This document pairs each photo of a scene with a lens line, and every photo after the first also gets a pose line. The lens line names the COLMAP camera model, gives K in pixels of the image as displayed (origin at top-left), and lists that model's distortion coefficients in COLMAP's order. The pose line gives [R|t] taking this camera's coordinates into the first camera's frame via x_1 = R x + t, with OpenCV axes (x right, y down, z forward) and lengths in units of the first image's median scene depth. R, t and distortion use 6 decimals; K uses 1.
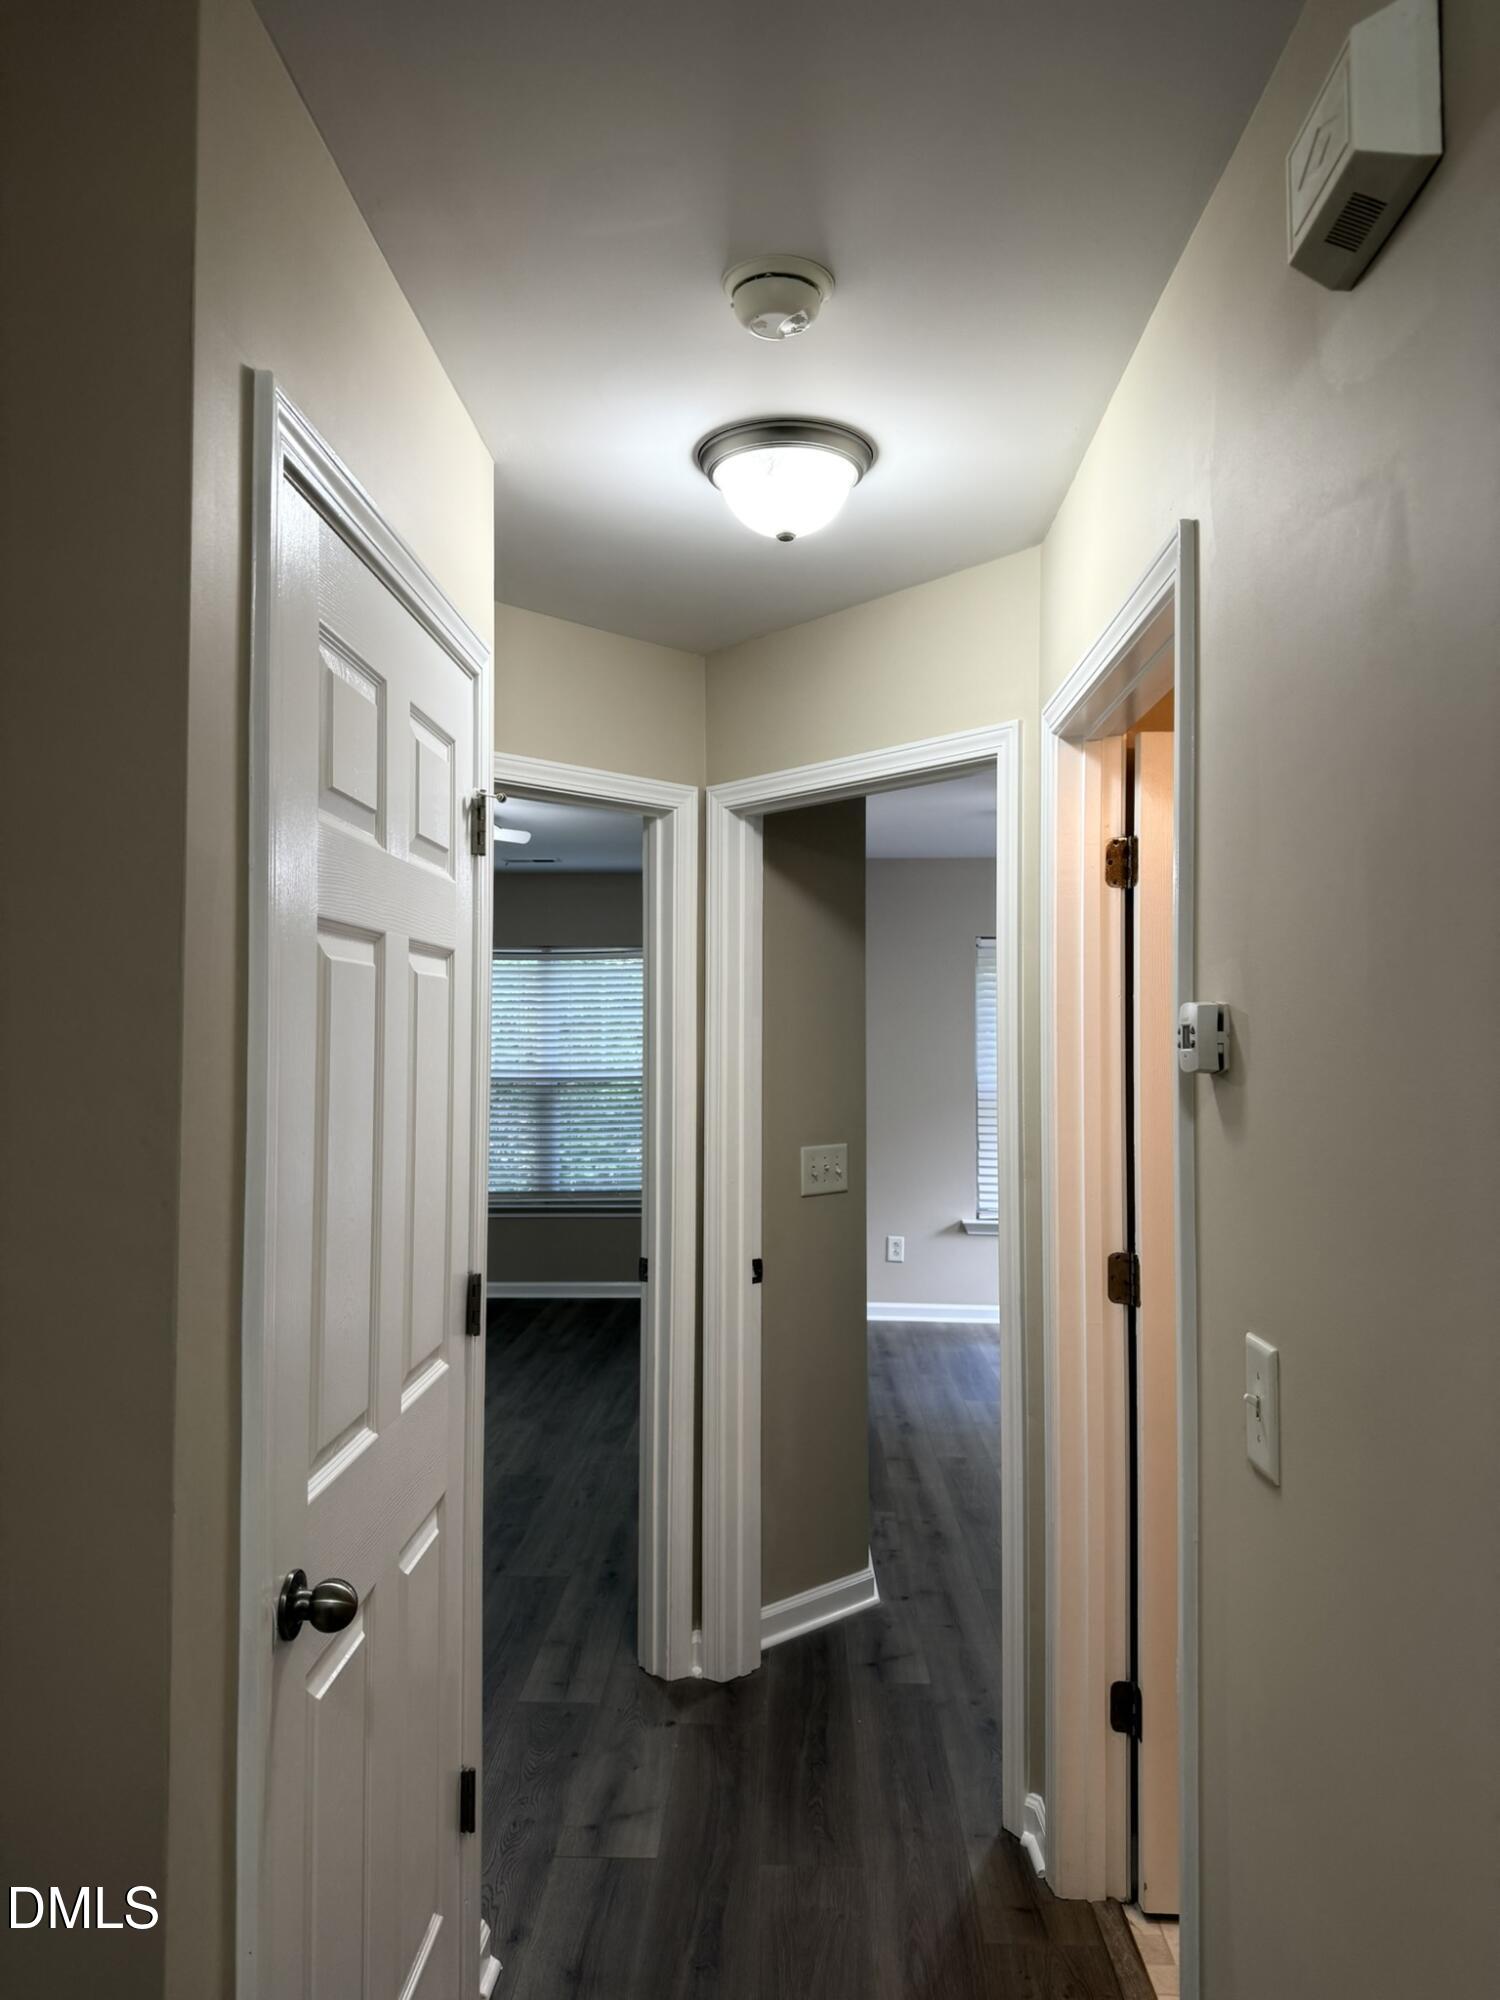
lens RADIAL K [[1384.0, 0, 750.0], [0, 1384.0, 1000.0], [0, 0, 1]] dist [-0.000314, -0.010808]
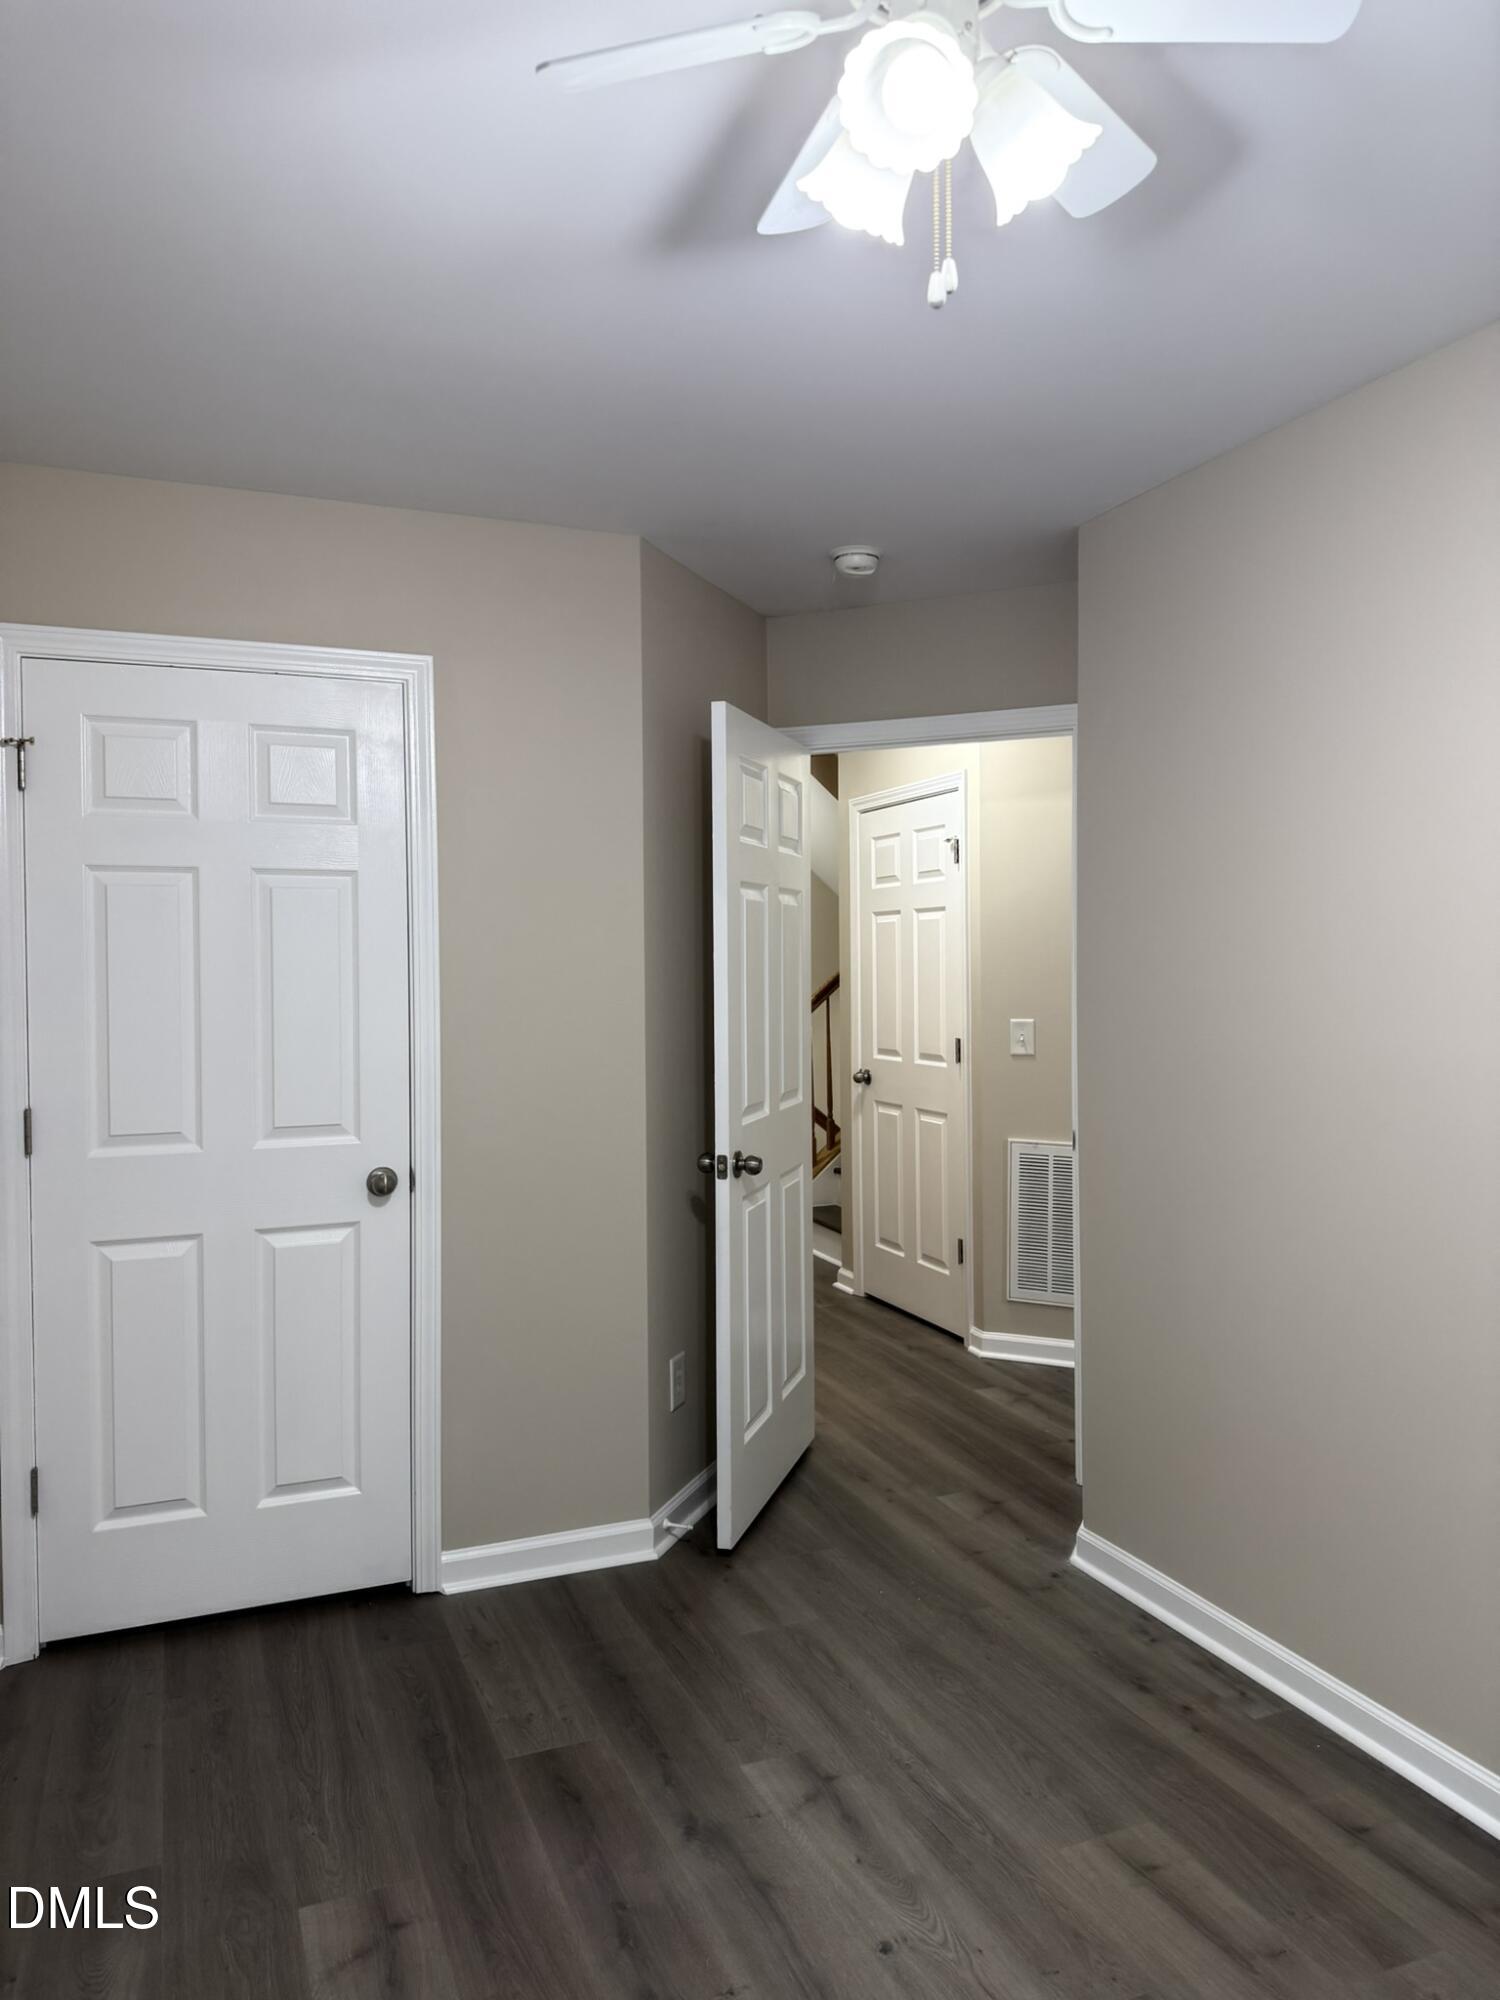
lens RADIAL K [[1384.0, 0, 750.0], [0, 1384.0, 1000.0], [0, 0, 1]] dist [-0.000314, -0.010808]
pose [[-0.907500, 0.015101, -0.419781, 0.308335], [0.014082, 0.999886, 0.005525, 0.031059], [0.419817, -0.000898, -0.907609, 0.817751]]
